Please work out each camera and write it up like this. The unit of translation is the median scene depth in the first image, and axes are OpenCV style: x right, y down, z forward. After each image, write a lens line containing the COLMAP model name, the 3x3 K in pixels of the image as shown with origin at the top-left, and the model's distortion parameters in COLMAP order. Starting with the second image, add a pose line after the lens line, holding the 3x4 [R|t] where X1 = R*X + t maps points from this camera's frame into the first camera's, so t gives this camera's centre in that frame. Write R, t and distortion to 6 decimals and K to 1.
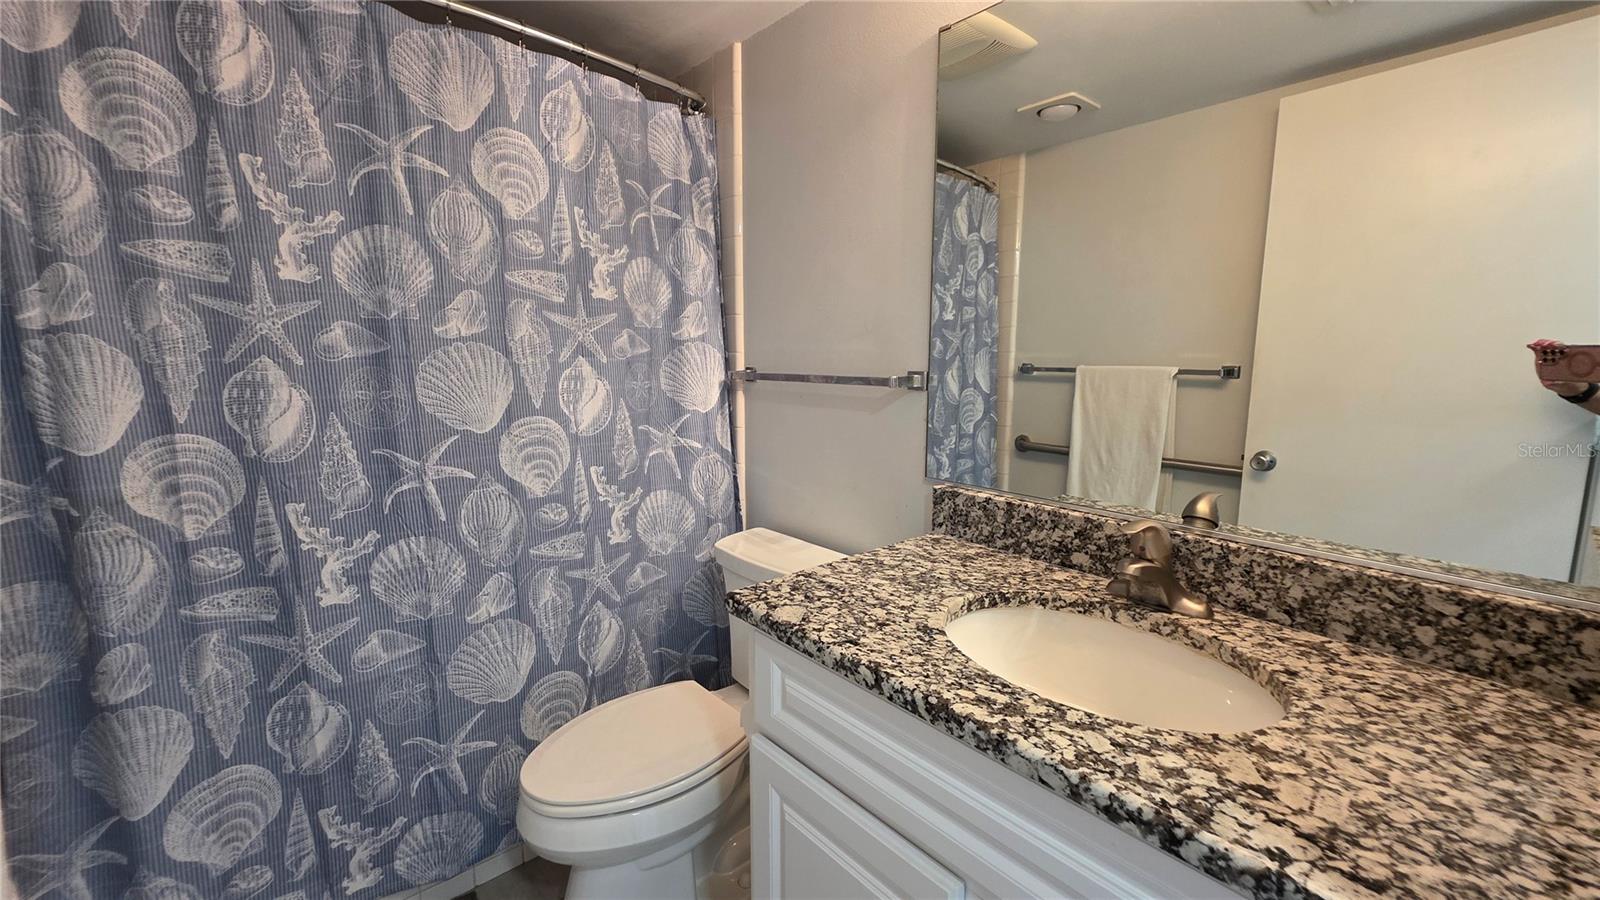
lens RADIAL K [[643.7, 0, 795.3], [0, 643.7, 447.5], [0, 0, 1]] dist [0.005548, -0.001409]
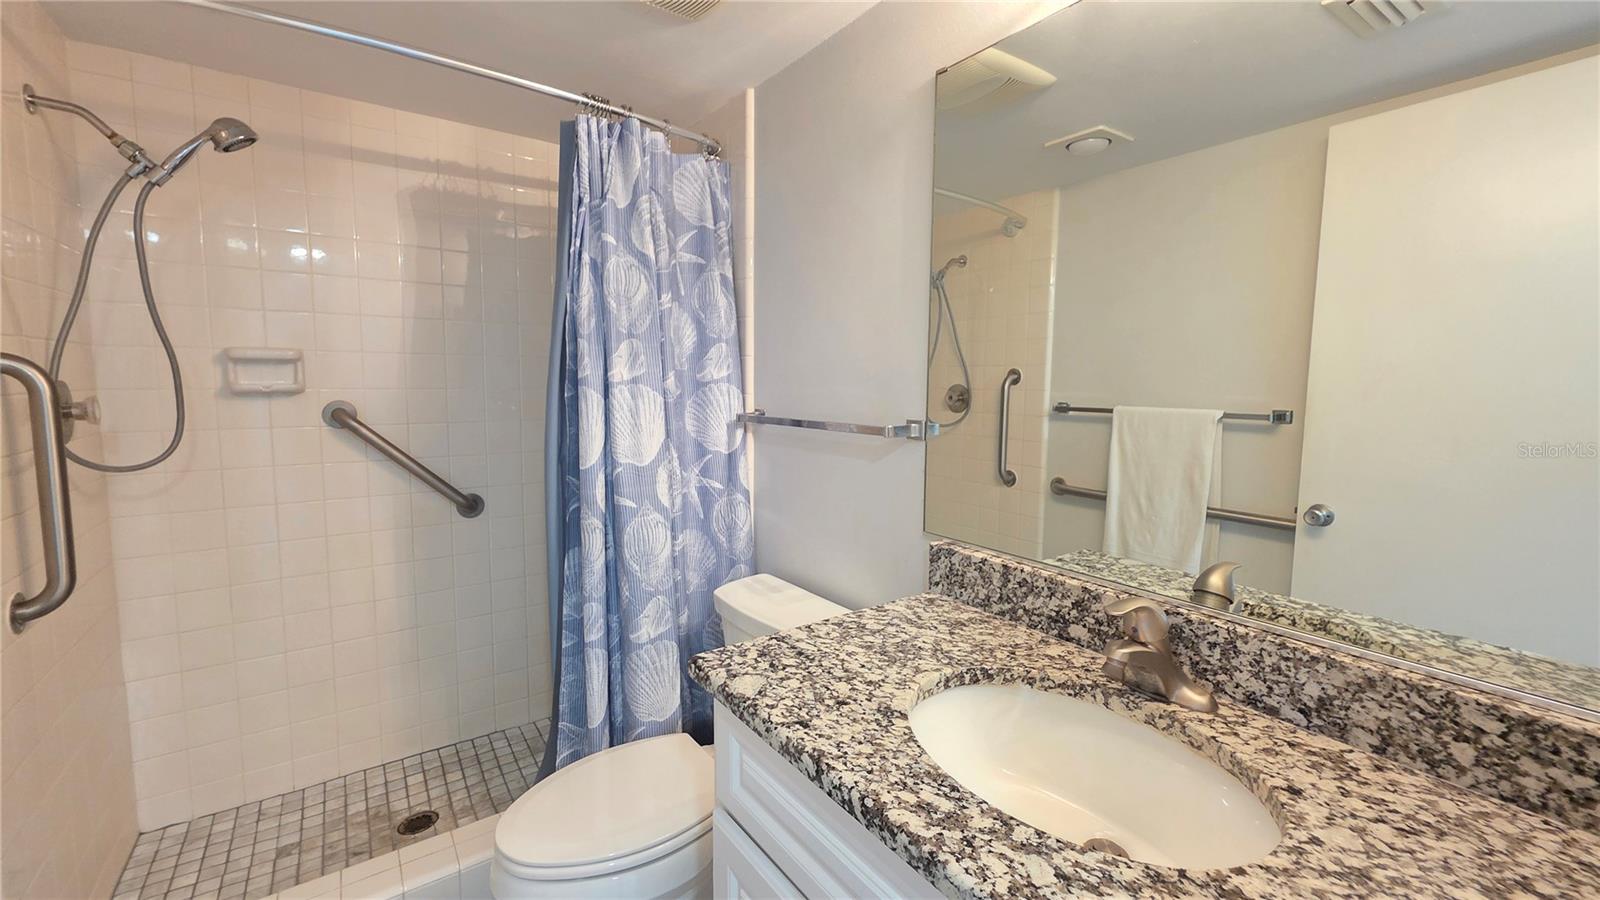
lens RADIAL K [[643.7, 0, 800.9], [0, 643.7, 444.7], [0, 0, 1]] dist [0.005548, -0.001409]
pose [[0.996159, 0.012468, -0.086667, 0.137609], [-0.016188, 0.998971, -0.042361, -0.052003], [0.086050, 0.043601, 0.995336, 0.046497]]
